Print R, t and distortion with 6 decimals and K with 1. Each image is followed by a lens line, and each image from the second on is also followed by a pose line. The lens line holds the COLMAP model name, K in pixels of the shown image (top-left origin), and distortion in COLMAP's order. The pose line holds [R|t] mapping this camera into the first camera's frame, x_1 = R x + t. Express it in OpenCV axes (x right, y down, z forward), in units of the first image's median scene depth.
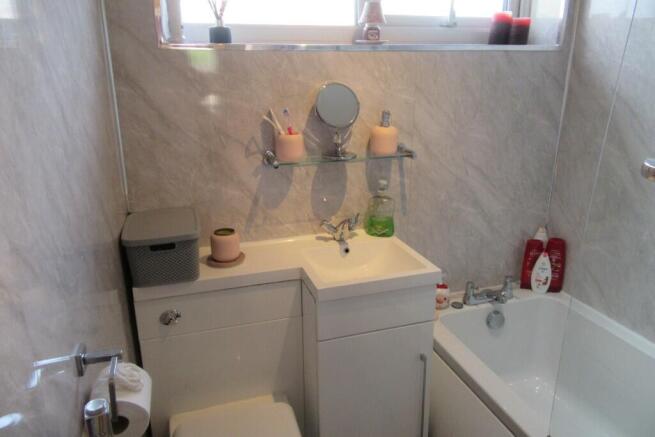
lens RADIAL K [[486.5, 0, 327.5], [0, 486.5, 218.5], [0, 0, 1]] dist [0.000622, 0.001768]
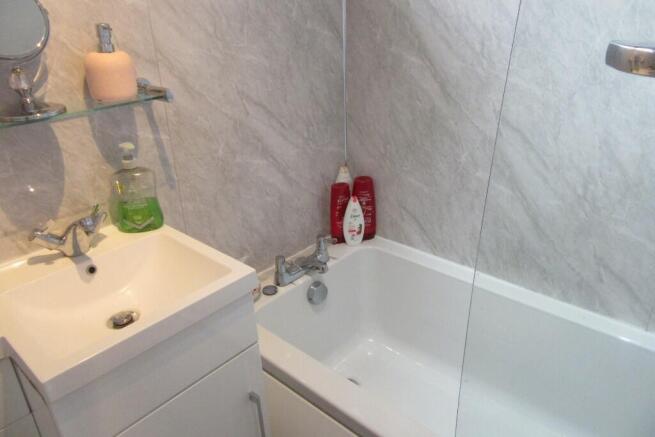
lens RADIAL K [[486.5, 0, 327.5], [0, 486.5, 218.5], [0, 0, 1]] dist [0.000622, 0.001768]
pose [[0.866246, -0.232716, 0.442110, 0.038243], [0.180950, 0.970954, 0.156544, -0.033972], [-0.465698, -0.055606, 0.883195, 0.315719]]
